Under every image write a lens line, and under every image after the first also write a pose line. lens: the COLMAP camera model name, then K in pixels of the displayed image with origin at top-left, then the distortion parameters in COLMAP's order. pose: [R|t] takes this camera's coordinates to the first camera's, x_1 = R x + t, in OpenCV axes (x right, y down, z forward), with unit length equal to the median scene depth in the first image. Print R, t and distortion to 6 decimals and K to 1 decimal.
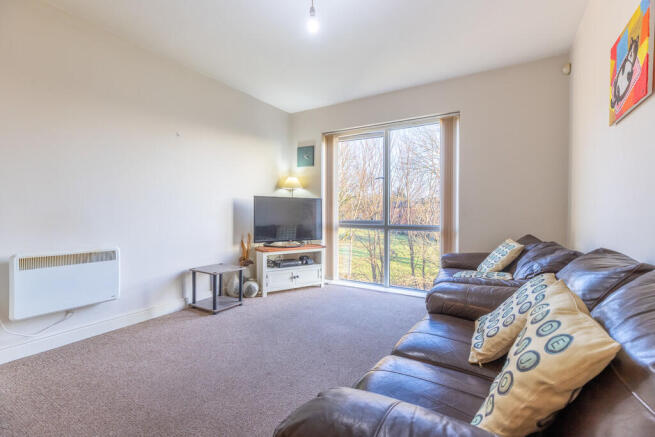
lens RADIAL K [[301.7, 0, 325.1], [0, 301.7, 216.1], [0, 0, 1]] dist [0.019292, 0.000357]
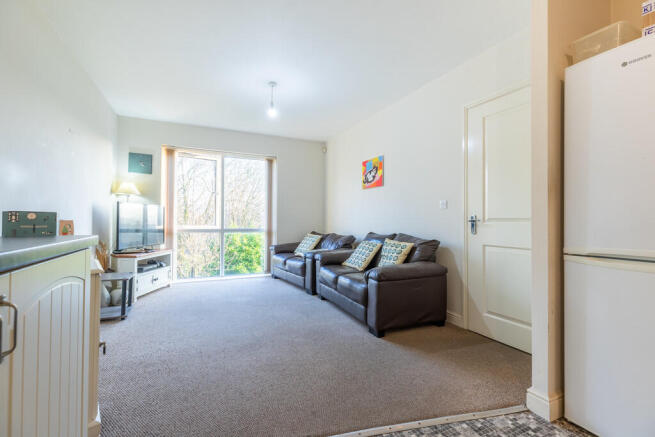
lens RADIAL K [[301.7, 0, 333.2], [0, 301.7, 218.0], [0, 0, 1]] dist [0.019292, 0.000357]
pose [[0.552659, 0.005167, 0.833391, -0.628566], [0.000356, 0.999979, -0.006436, -0.008419], [-0.833407, 0.003853, 0.552646, -0.118057]]
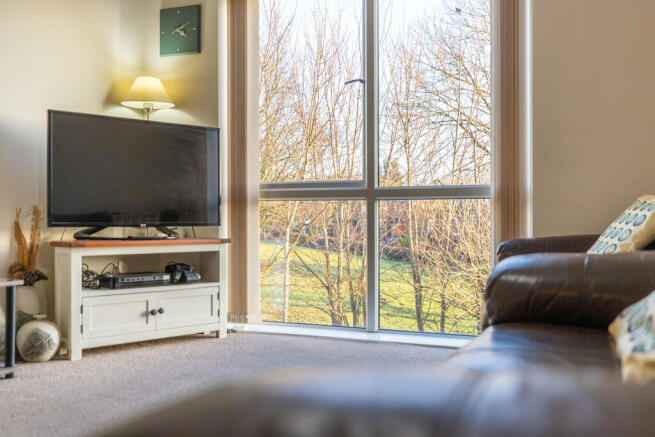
lens RADIAL K [[658.0, 0, 325.1], [0, 658.0, 215.5], [0, 0, 1]] dist [0.025081, 0.000000]
pose [[0.989536, -0.004126, 0.144225, 0.001324], [0.005912, 0.999911, -0.011960, 0.080255], [-0.144163, 0.012688, 0.989473, 0.076212]]
